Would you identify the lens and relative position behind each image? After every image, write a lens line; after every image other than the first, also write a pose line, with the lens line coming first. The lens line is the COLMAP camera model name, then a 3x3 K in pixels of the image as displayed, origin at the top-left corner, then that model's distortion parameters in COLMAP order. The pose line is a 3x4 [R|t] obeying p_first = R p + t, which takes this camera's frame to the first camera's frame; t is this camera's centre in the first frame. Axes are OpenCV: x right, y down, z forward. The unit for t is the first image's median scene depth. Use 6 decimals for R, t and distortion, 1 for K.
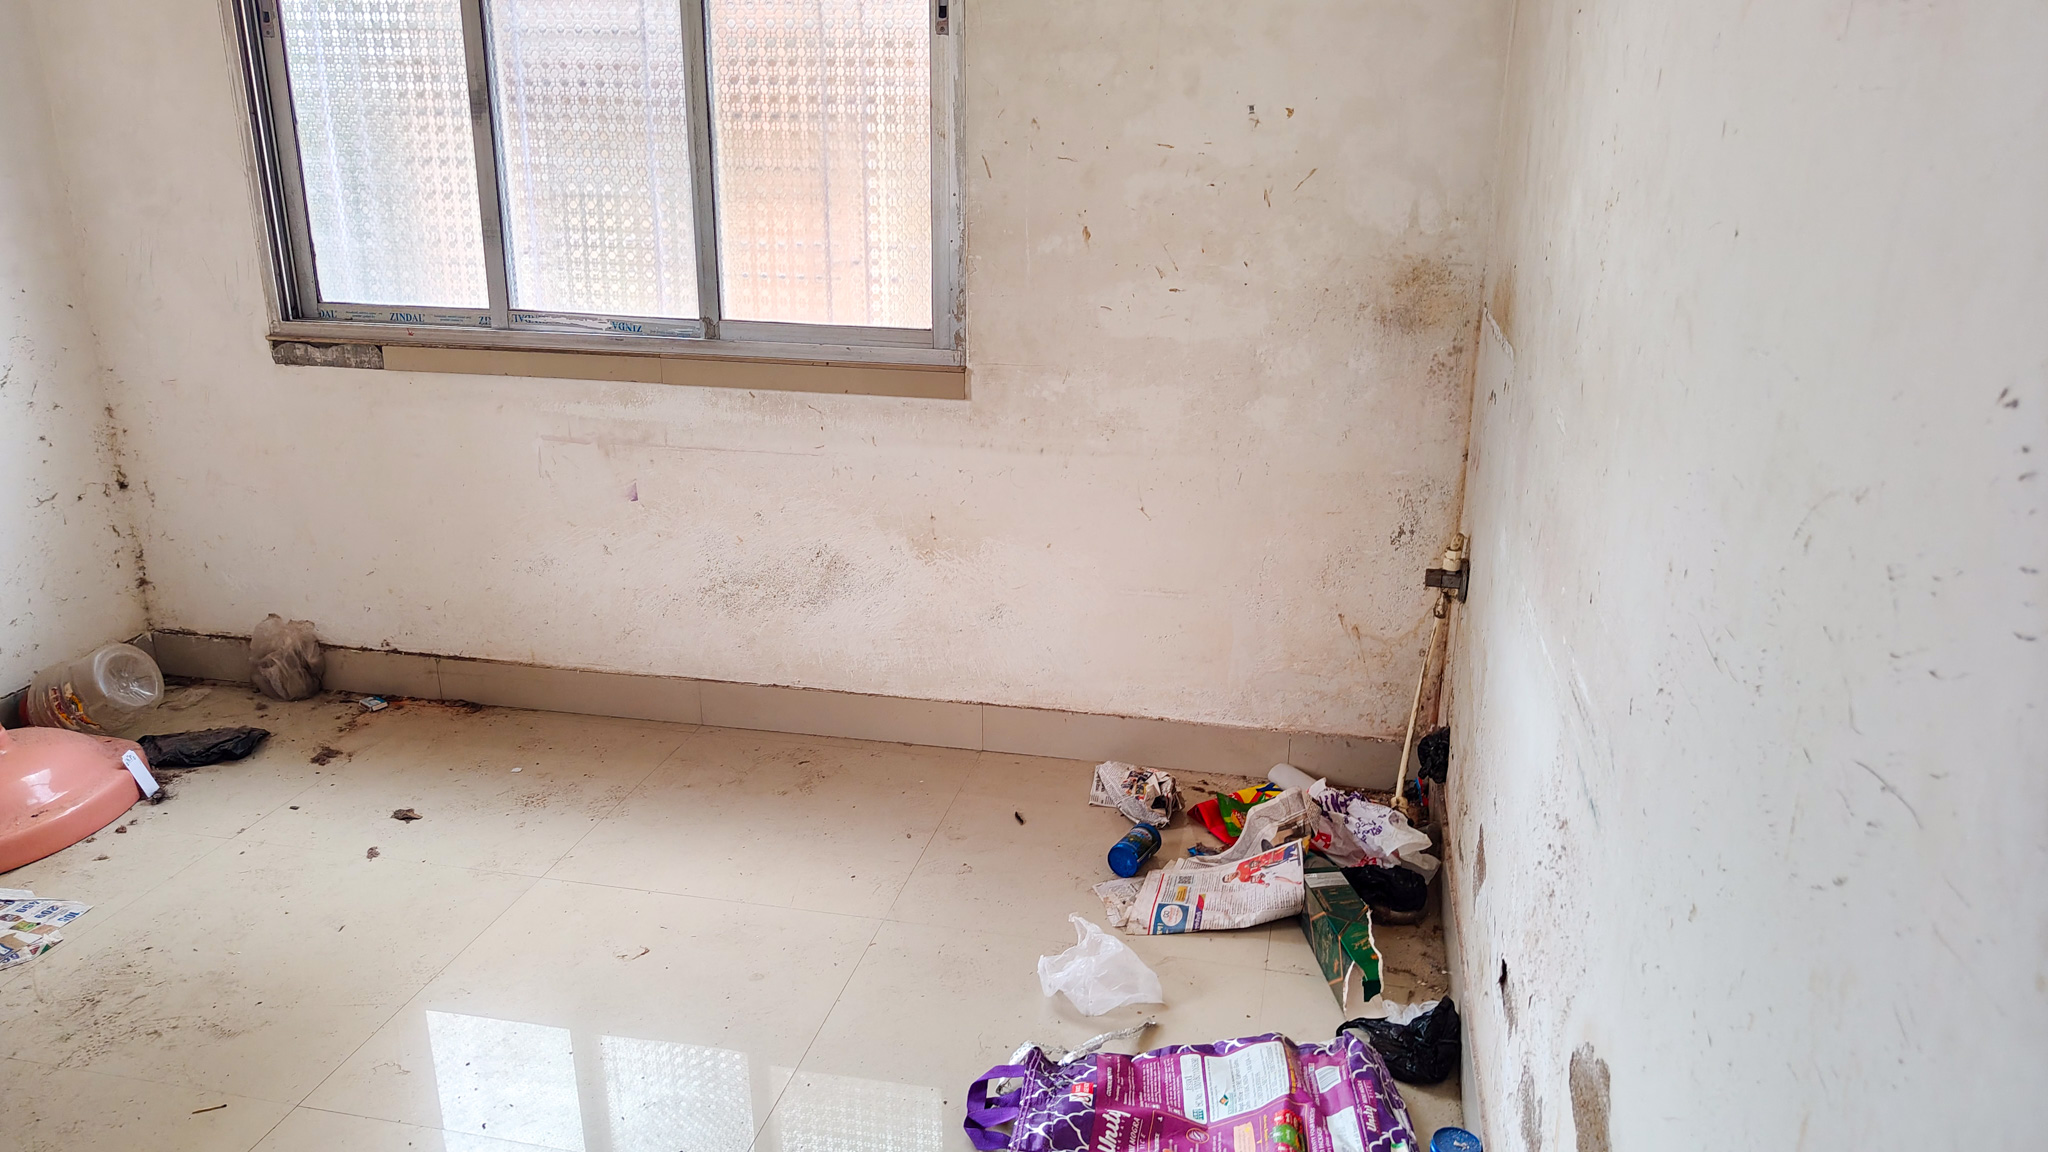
lens RADIAL K [[1463.6, 0, 1003.9], [0, 1463.6, 580.4], [0, 0, 1]] dist [0.030967, -0.029734]
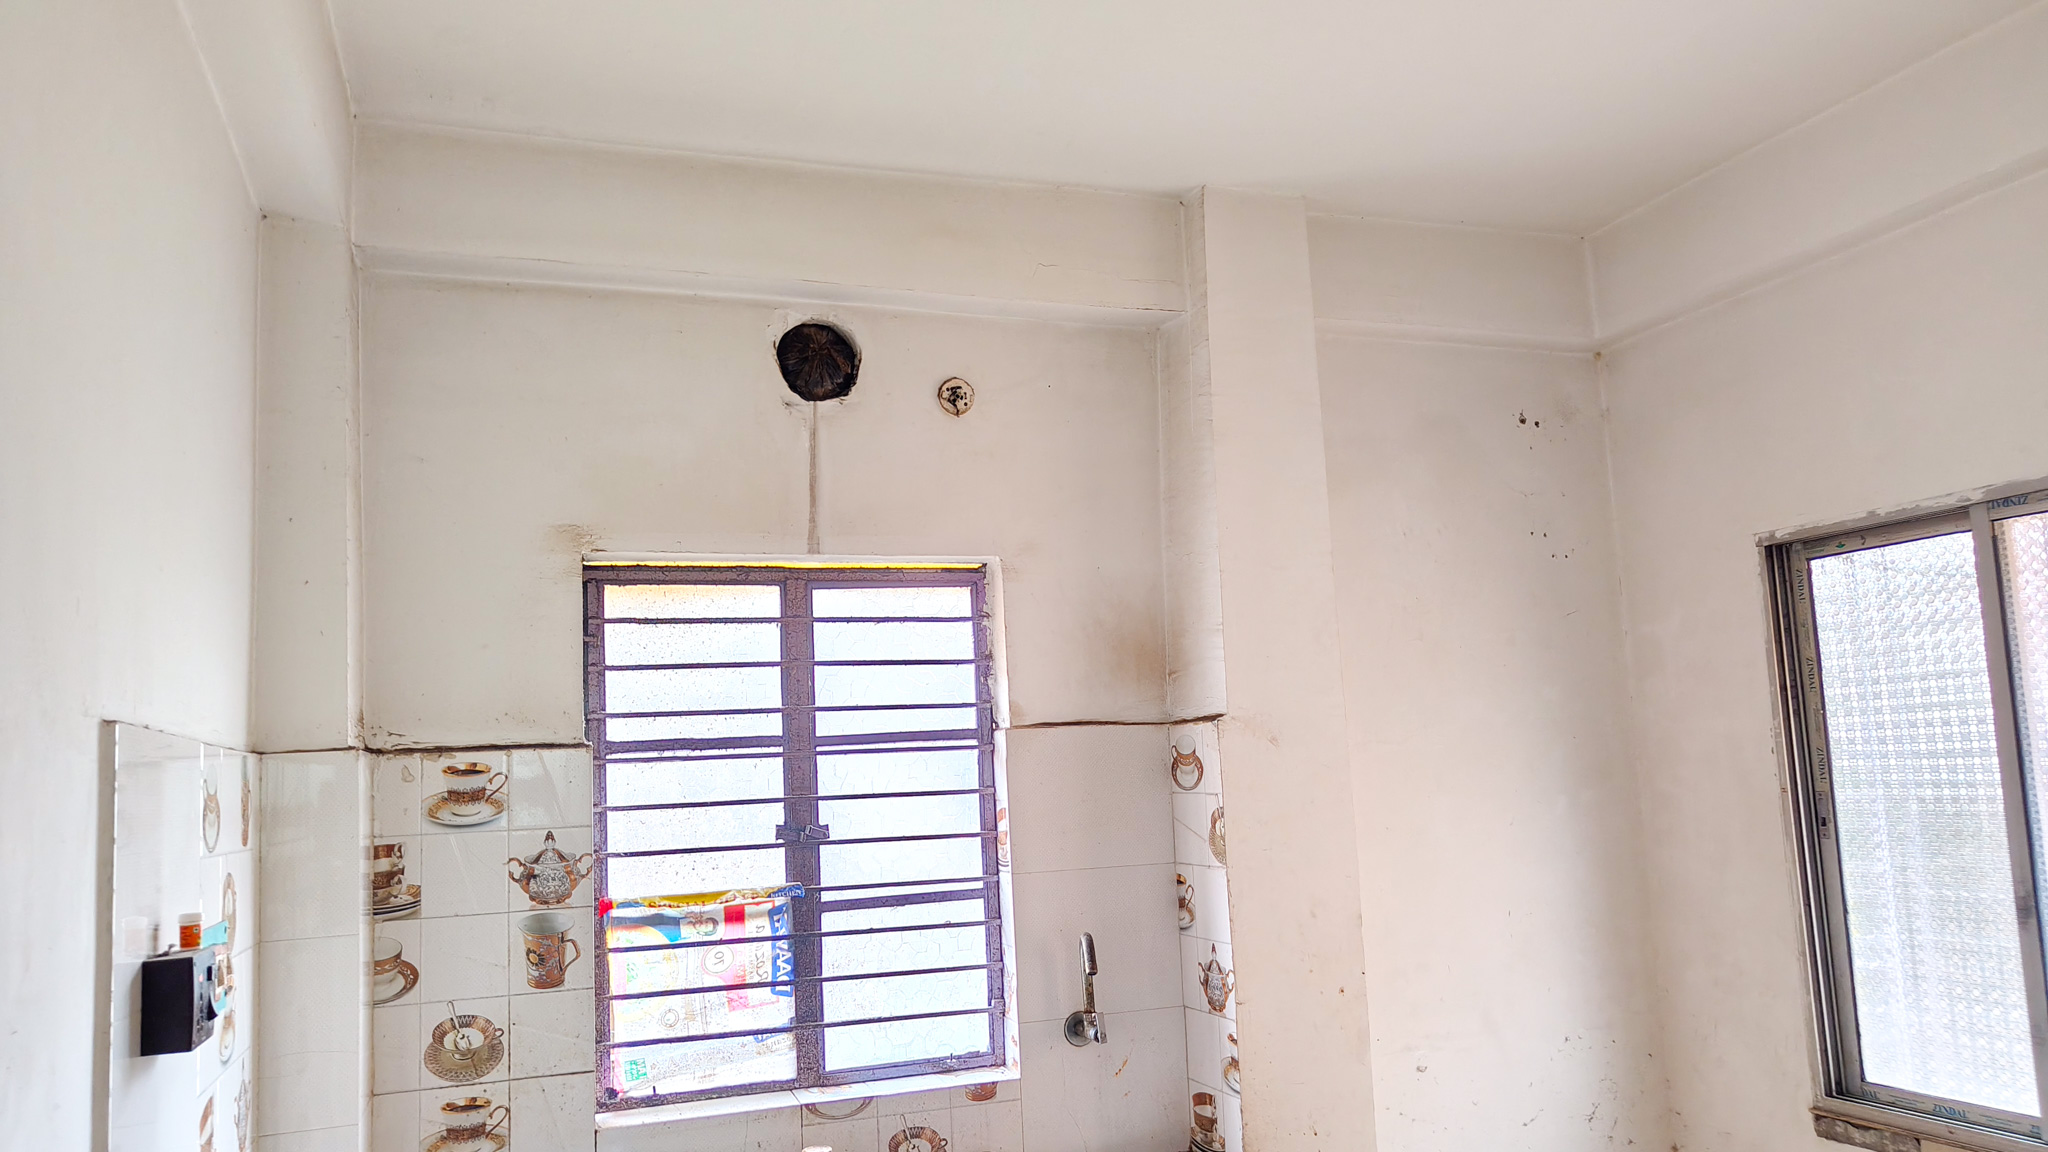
lens RADIAL K [[1463.6, 0, 1030.5], [0, 1463.6, 604.0], [0, 0, 1]] dist [0.030967, -0.029734]
pose [[0.542533, -0.129932, -0.829925, 0.126087], [-0.216633, 0.932907, -0.287671, -0.081450], [0.811621, 0.335860, 0.477985, -0.085343]]
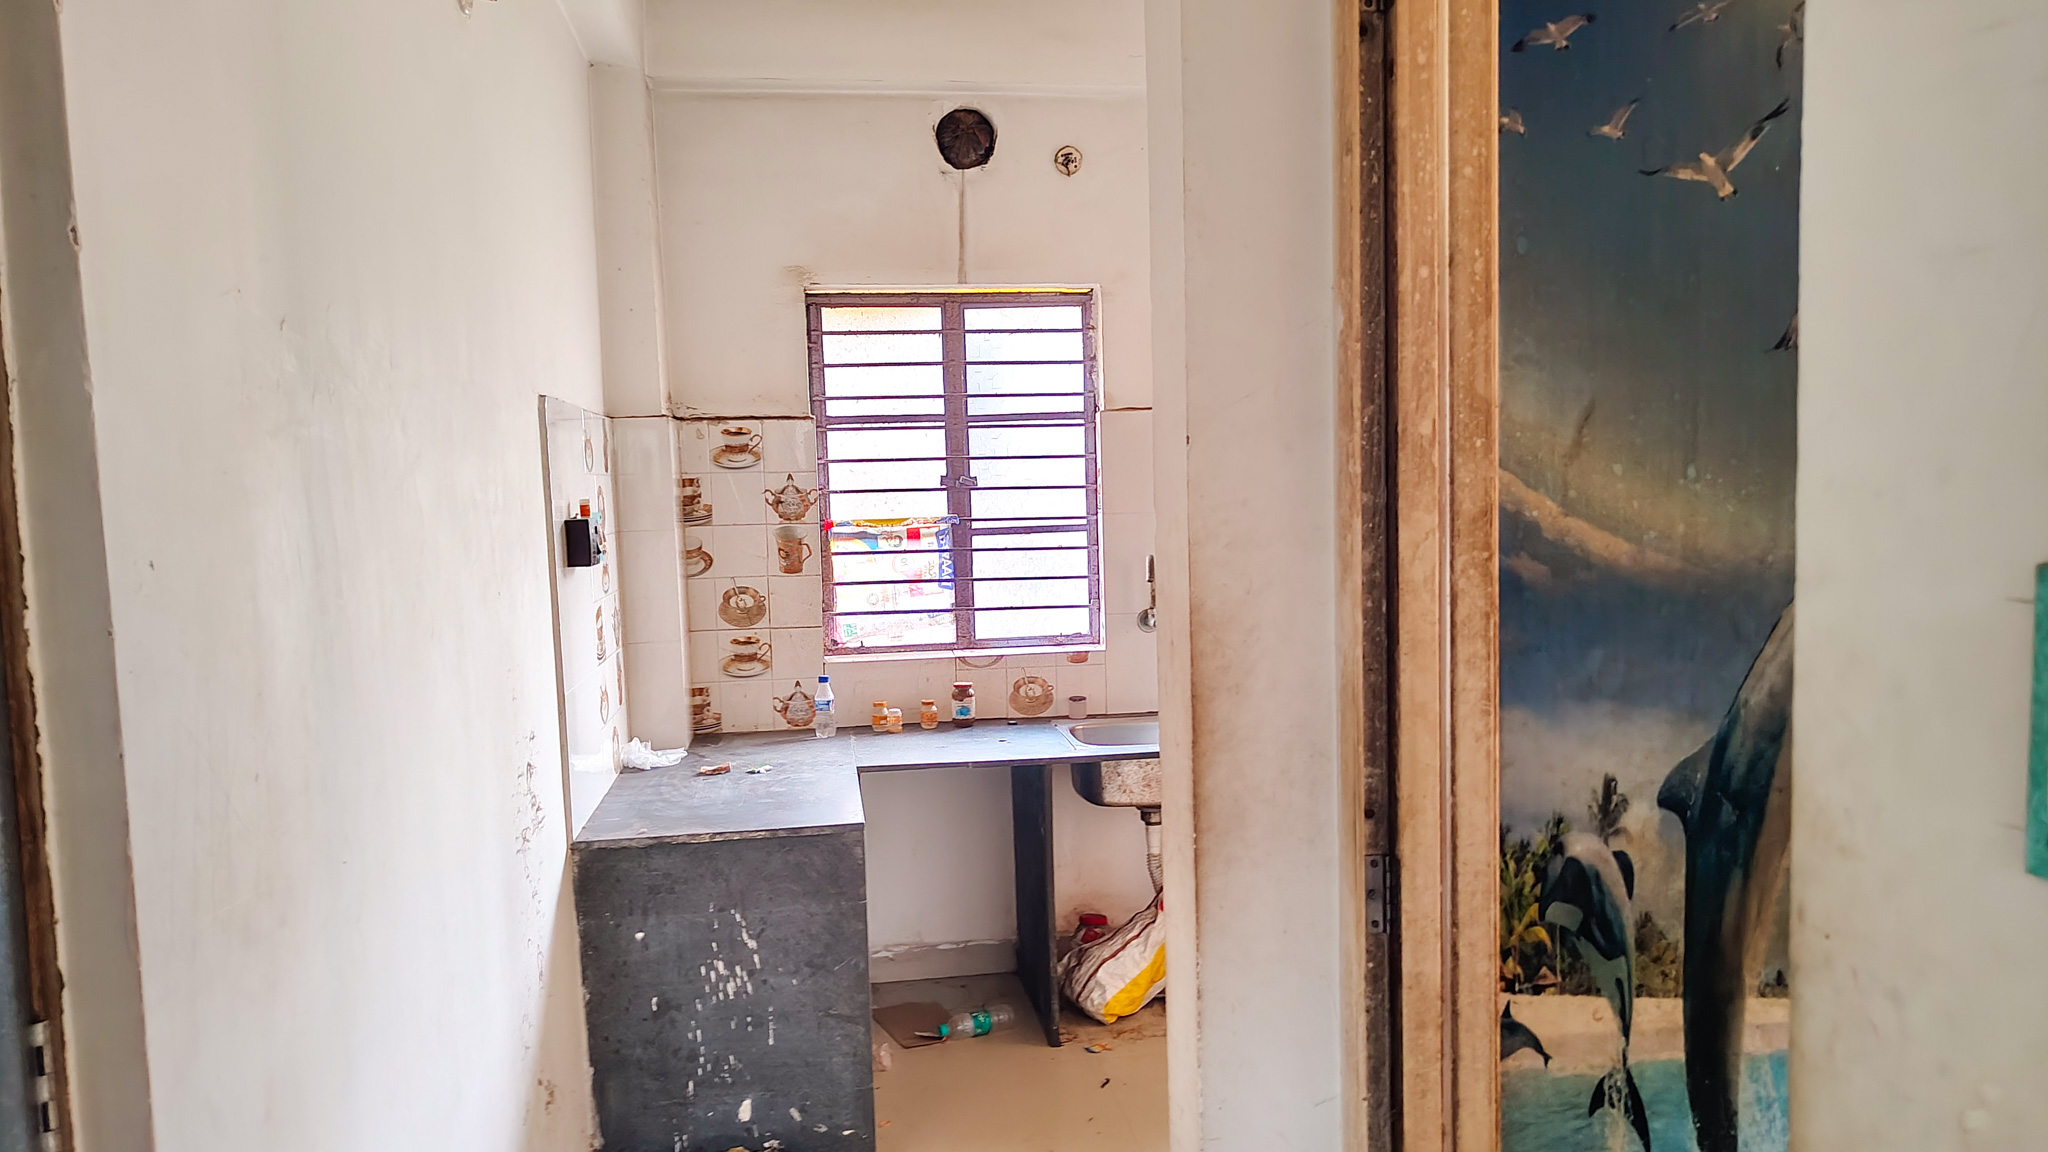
lens RADIAL K [[1463.6, 0, 1032.5], [0, 1463.6, 610.9], [0, 0, 1]] dist [0.030967, -0.029734]
pose [[0.365286, 0.068423, -0.928377, 0.605886], [-0.266063, 0.963367, -0.033686, -0.033026], [0.892063, 0.259312, 0.370109, -0.121706]]
